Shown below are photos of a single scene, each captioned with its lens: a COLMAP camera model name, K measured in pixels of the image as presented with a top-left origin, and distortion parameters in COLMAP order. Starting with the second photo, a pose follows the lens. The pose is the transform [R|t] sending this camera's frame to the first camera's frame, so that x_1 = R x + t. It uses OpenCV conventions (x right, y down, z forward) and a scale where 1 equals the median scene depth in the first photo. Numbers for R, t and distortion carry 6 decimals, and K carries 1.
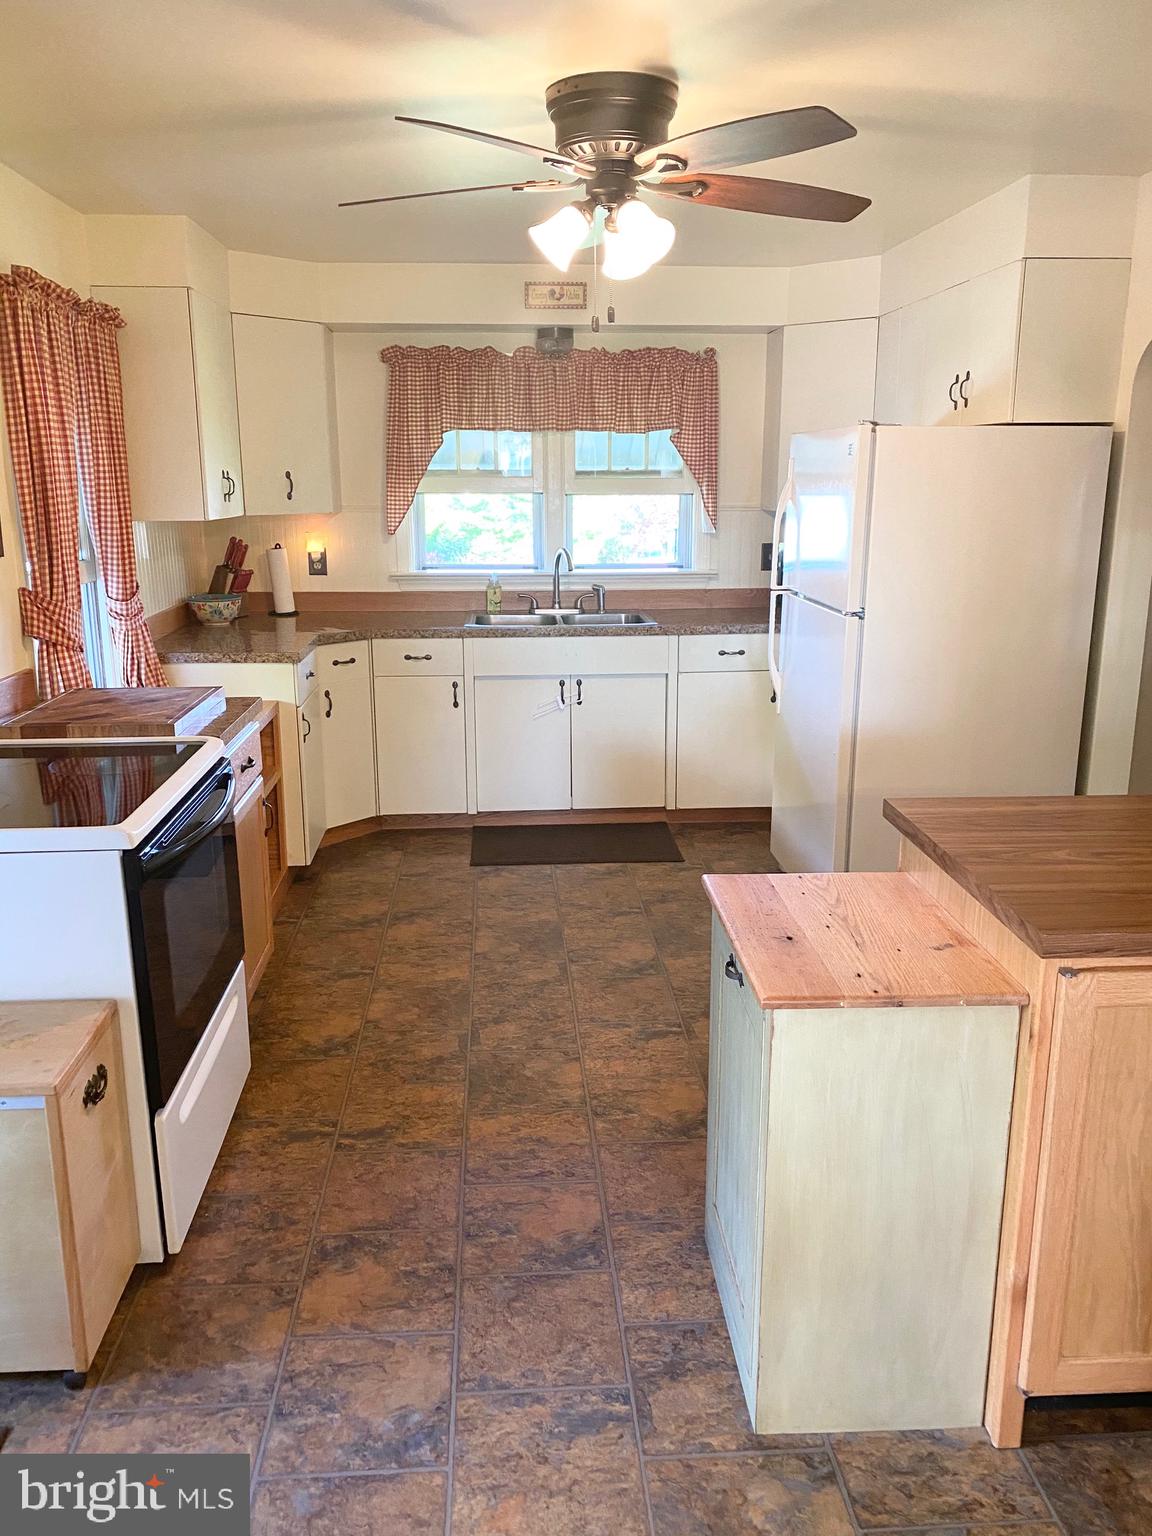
lens RADIAL K [[1173.5, 0, 576.8], [0, 1173.5, 765.4], [0, 0, 1]] dist [0.015915, -0.003610]
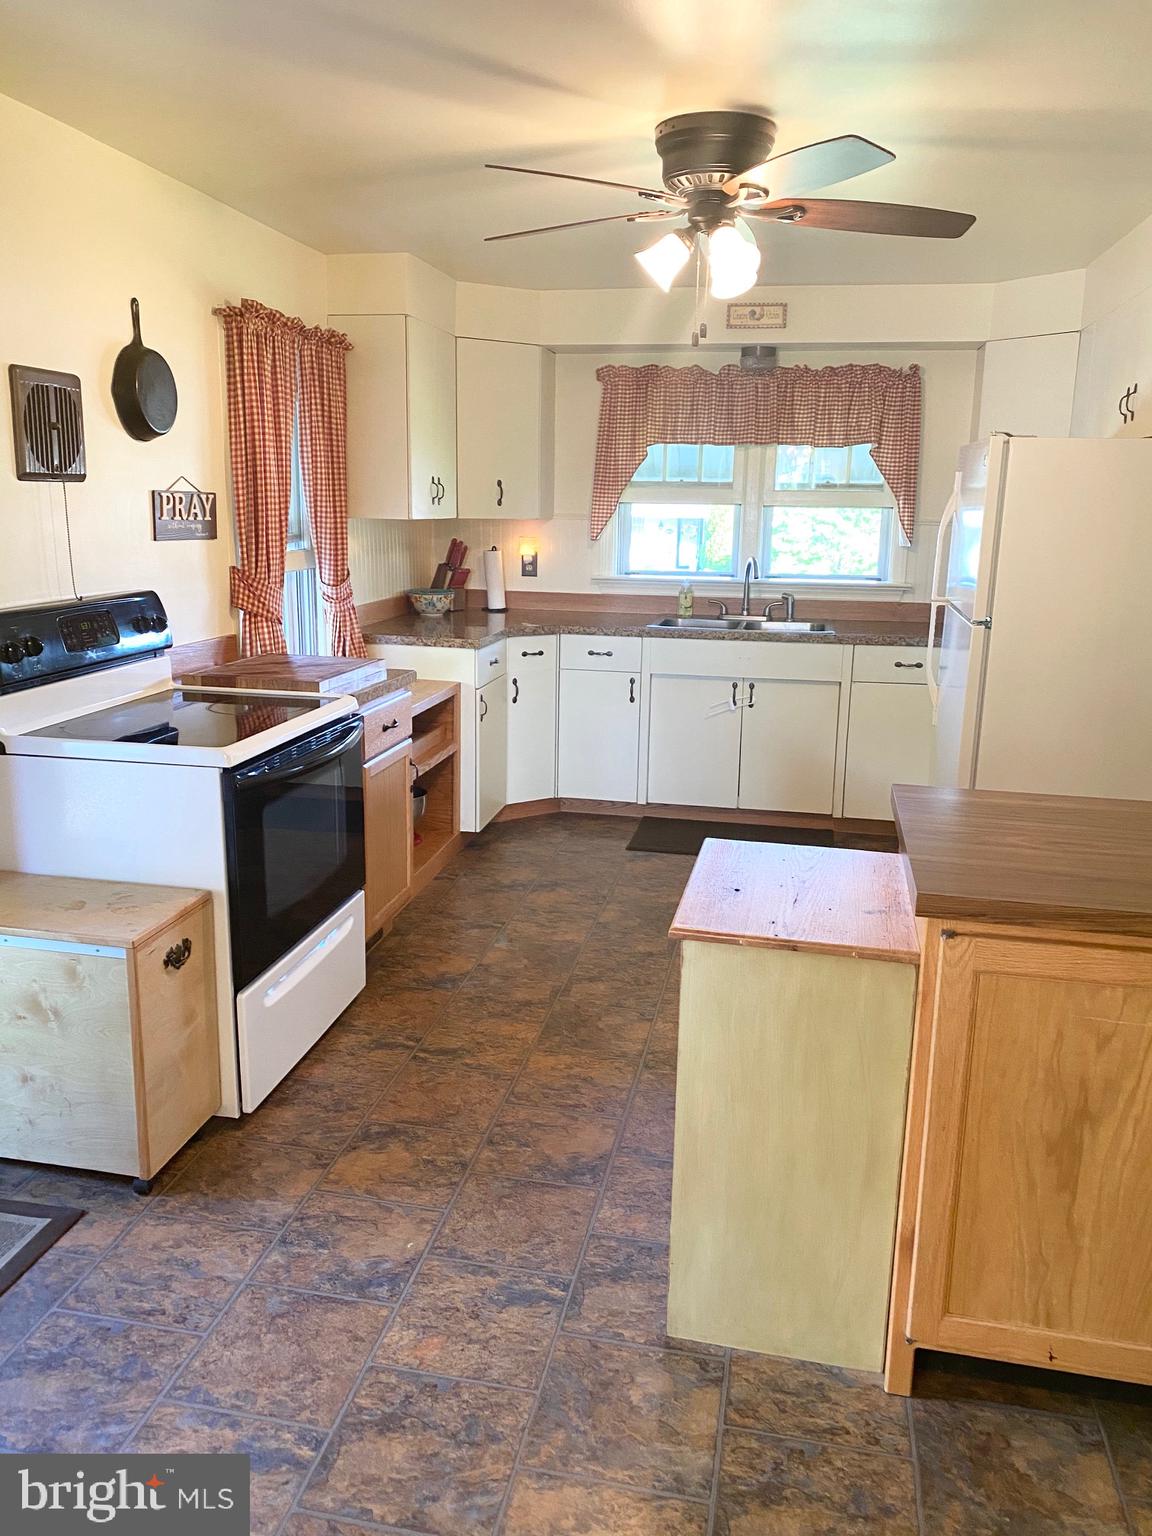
lens RADIAL K [[1177.1, 0, 579.5], [0, 1177.1, 760.9], [0, 0, 1]] dist [0.043474, -0.052295]
pose [[0.963688, 0.077063, -0.255669, 0.202996], [-0.083178, 0.996448, -0.013174, 0.034787], [0.253745, 0.033962, 0.966675, -0.069606]]
